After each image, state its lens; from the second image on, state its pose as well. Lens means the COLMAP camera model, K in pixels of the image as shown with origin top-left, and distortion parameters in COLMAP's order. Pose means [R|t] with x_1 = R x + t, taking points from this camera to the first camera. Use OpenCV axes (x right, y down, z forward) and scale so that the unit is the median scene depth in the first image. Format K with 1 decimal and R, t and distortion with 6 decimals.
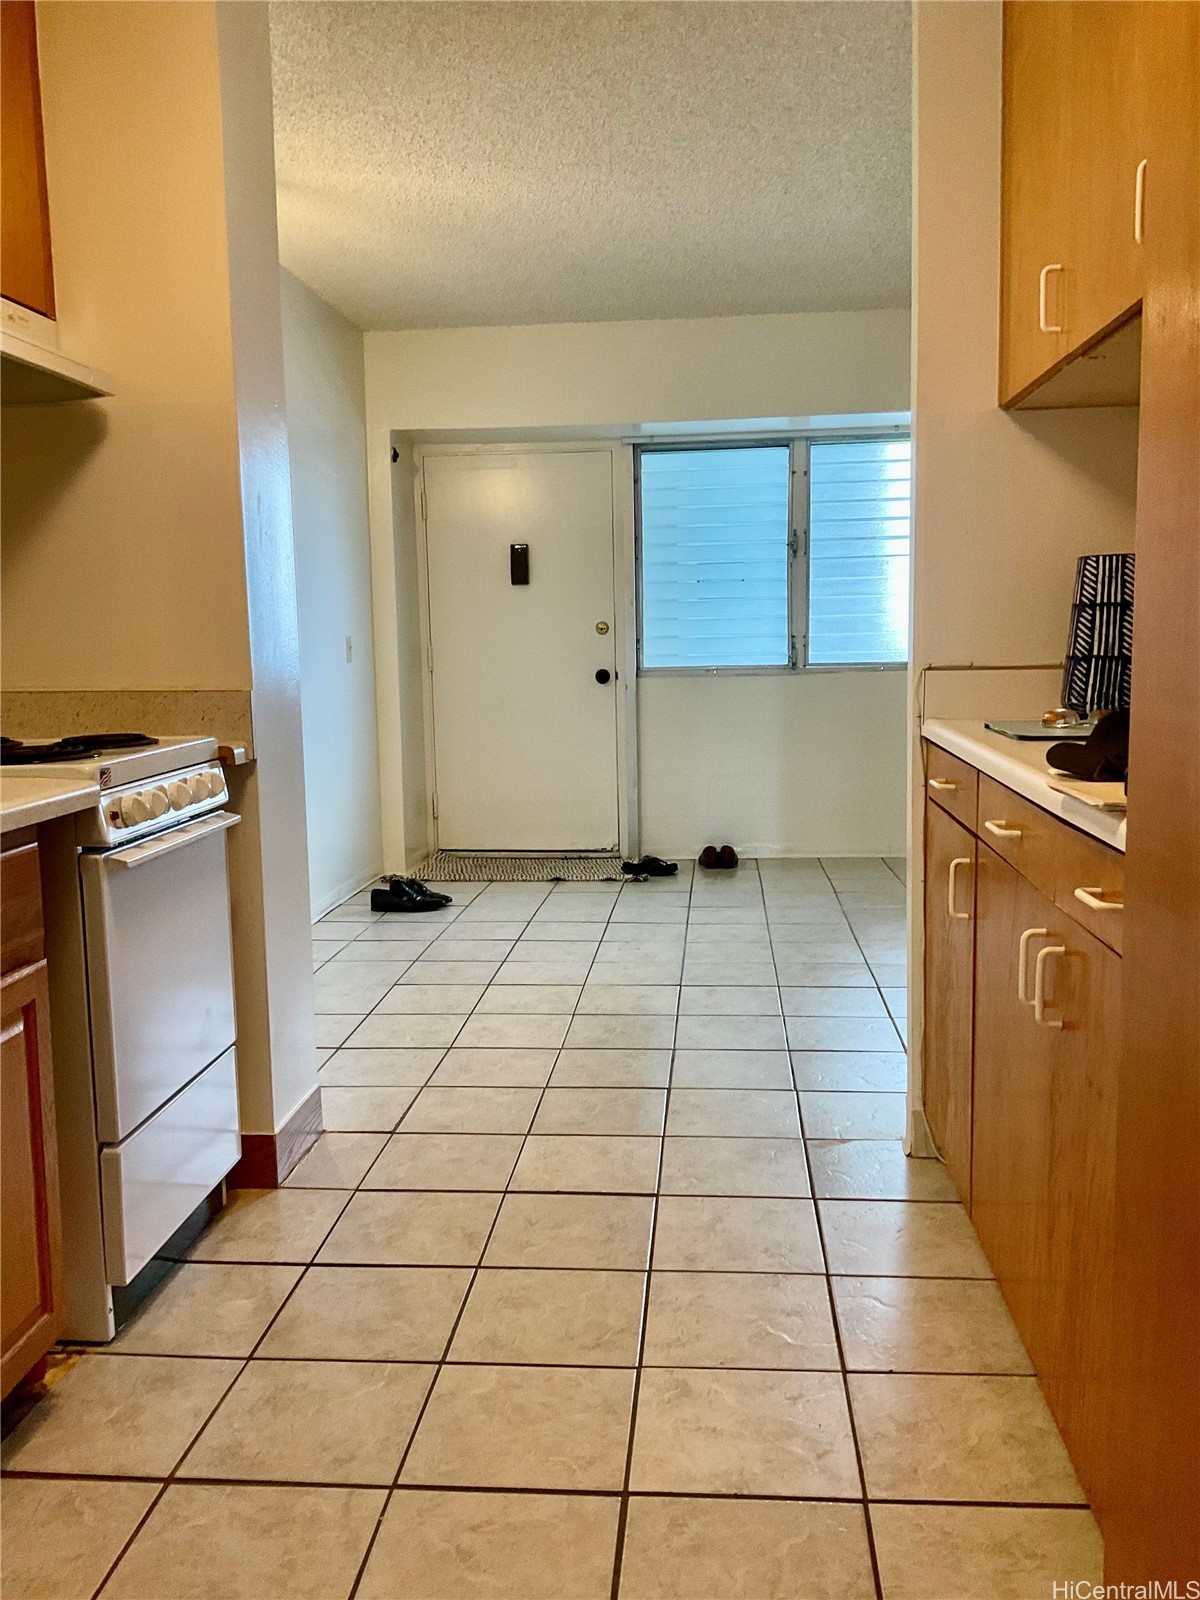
lens RADIAL K [[1353.2, 0, 600.5], [0, 1353.2, 801.7], [0, 0, 1]] dist [0.010563, 0.001074]
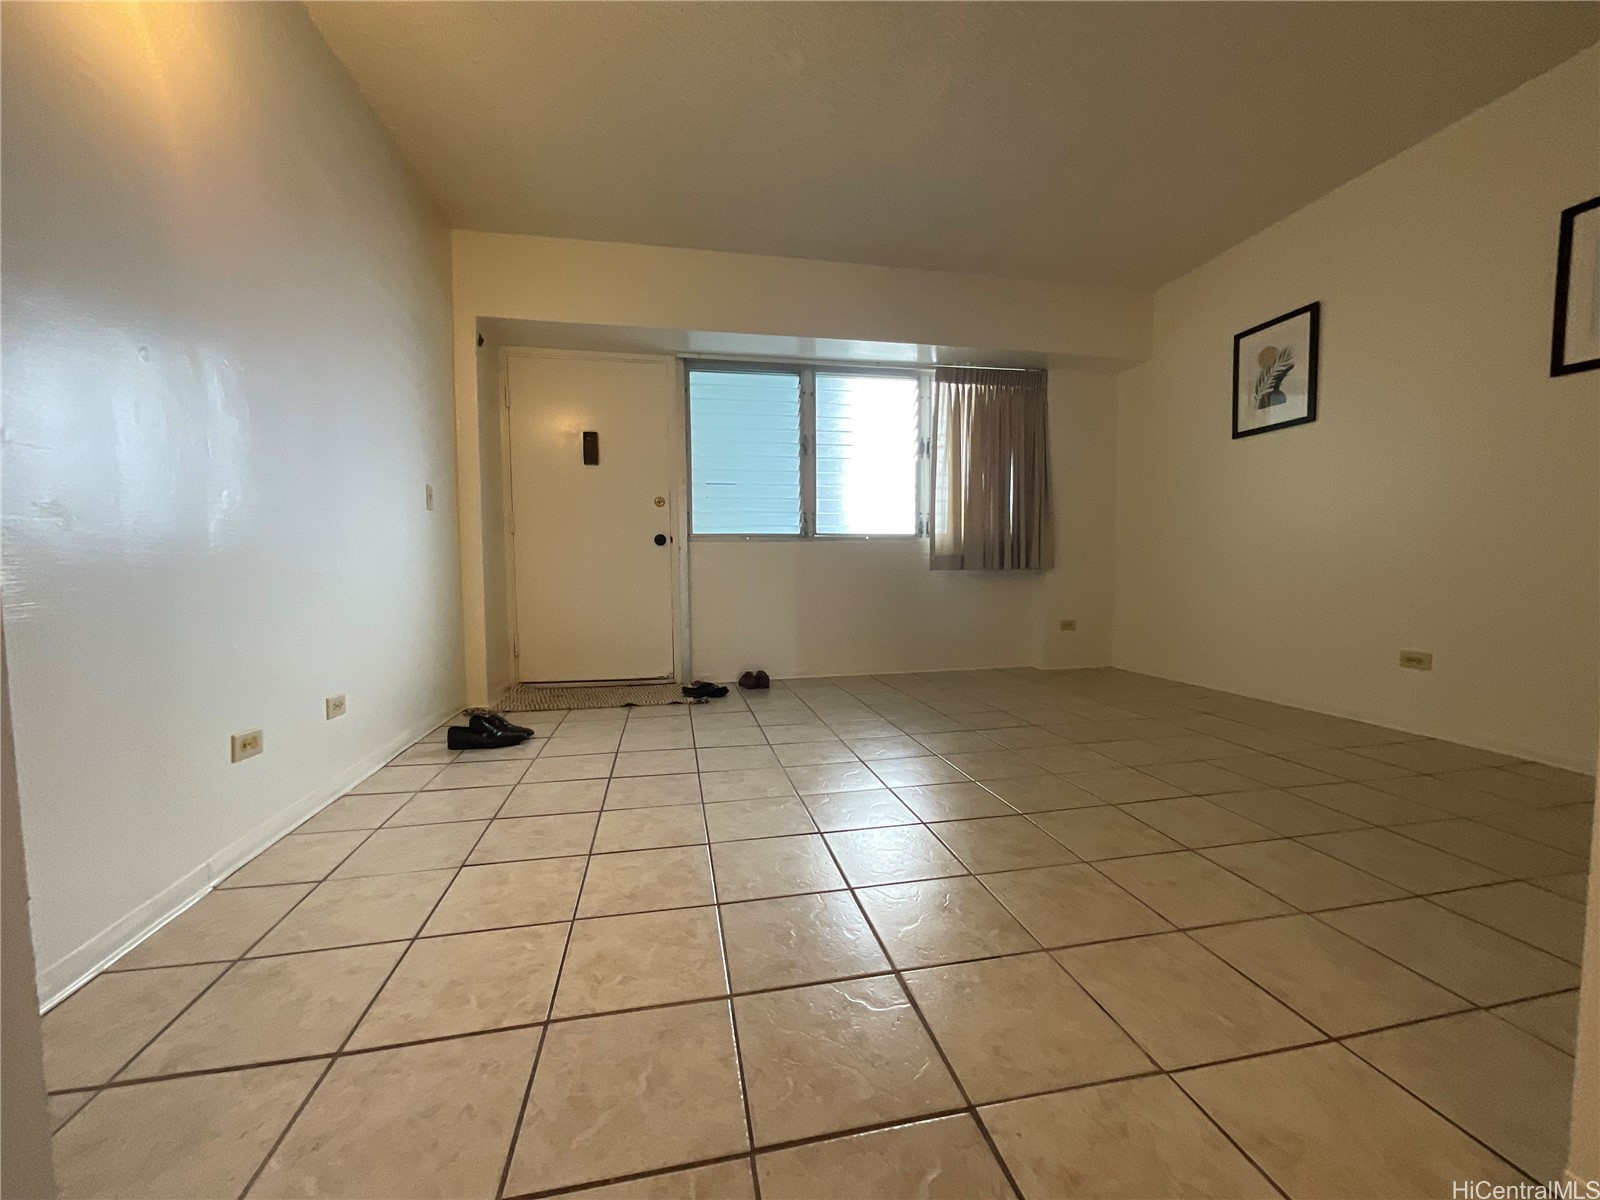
lens RADIAL K [[645.8, 0, 799.6], [0, 645.8, 600.6], [0, 0, 1]] dist [-0.001938, 0.000023]
pose [[0.956555, -0.004694, 0.291513, -0.052077], [0.025628, 0.997354, -0.068033, 0.008981], [-0.290423, 0.072548, 0.954144, 0.408513]]
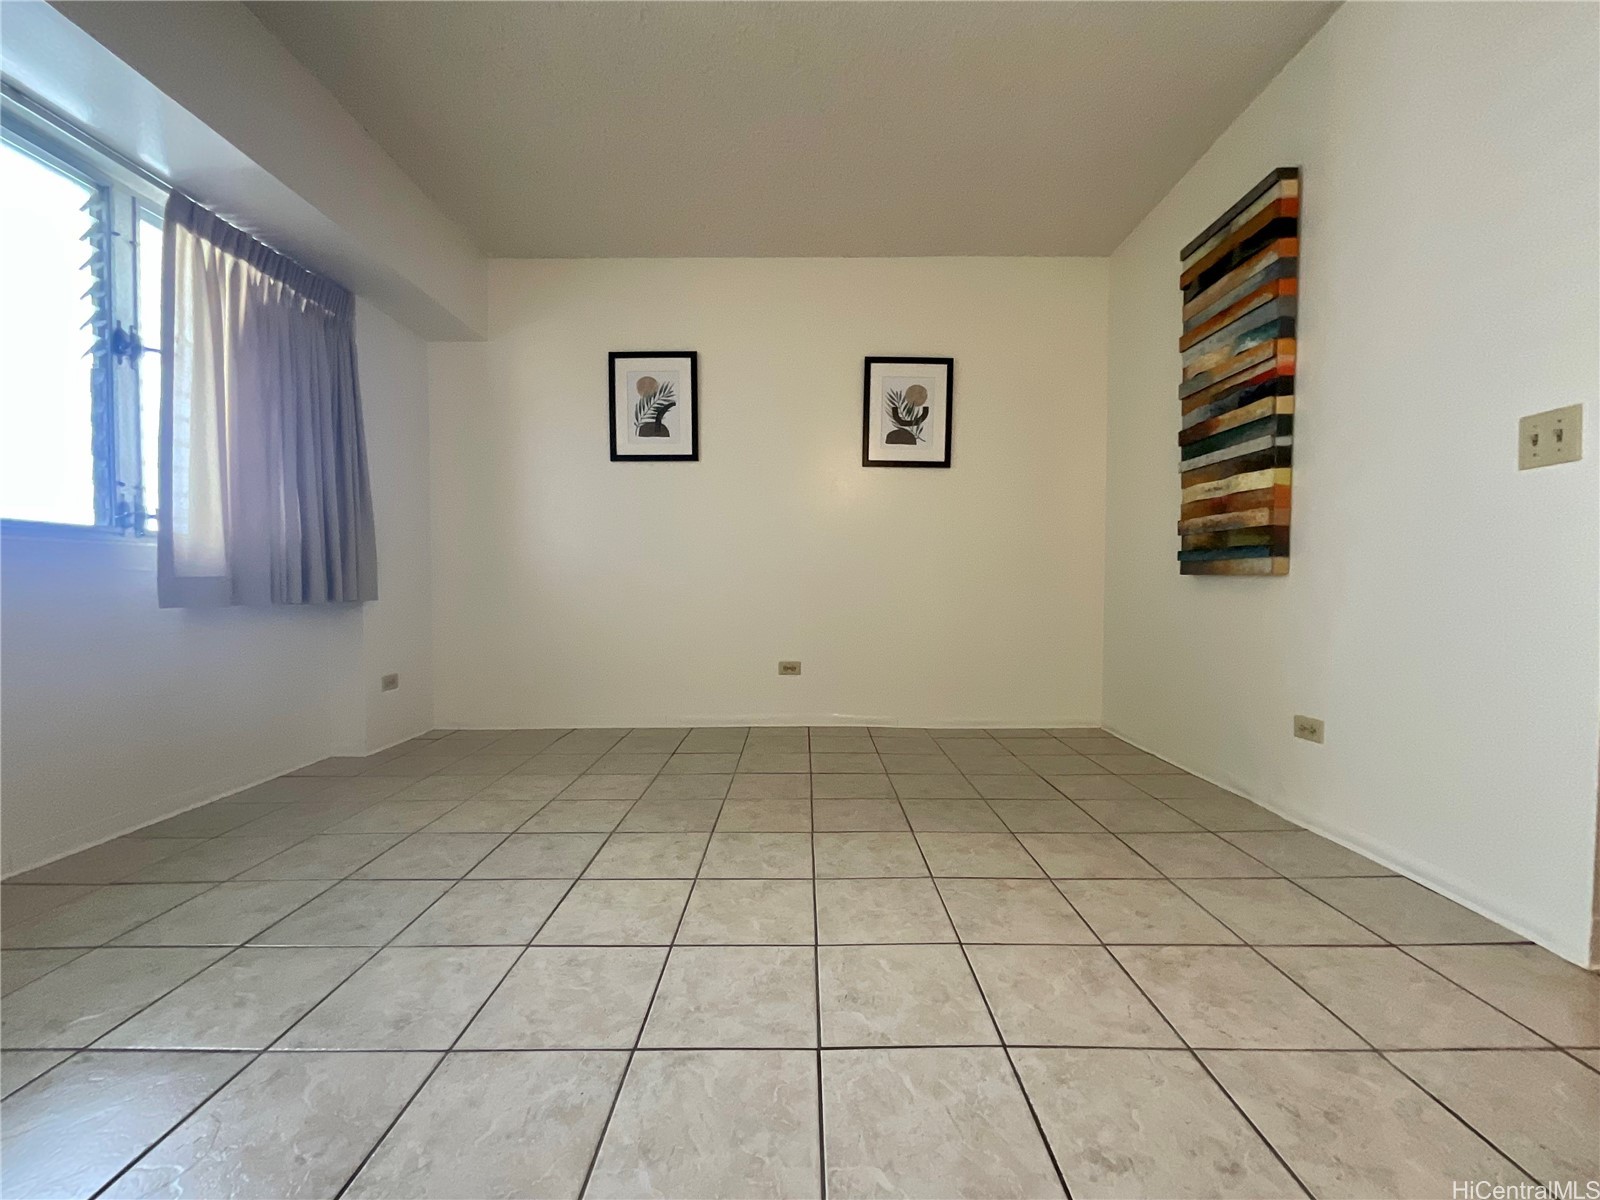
lens RADIAL K [[645.8, 0, 801.9], [0, 645.8, 604.9], [0, 0, 1]] dist [-0.001938, 0.000023]
pose [[-0.090350, -0.006947, 0.995886, -0.072444], [0.130464, 0.991276, 0.018751, -0.030545], [-0.987328, 0.131622, -0.088656, 0.725117]]
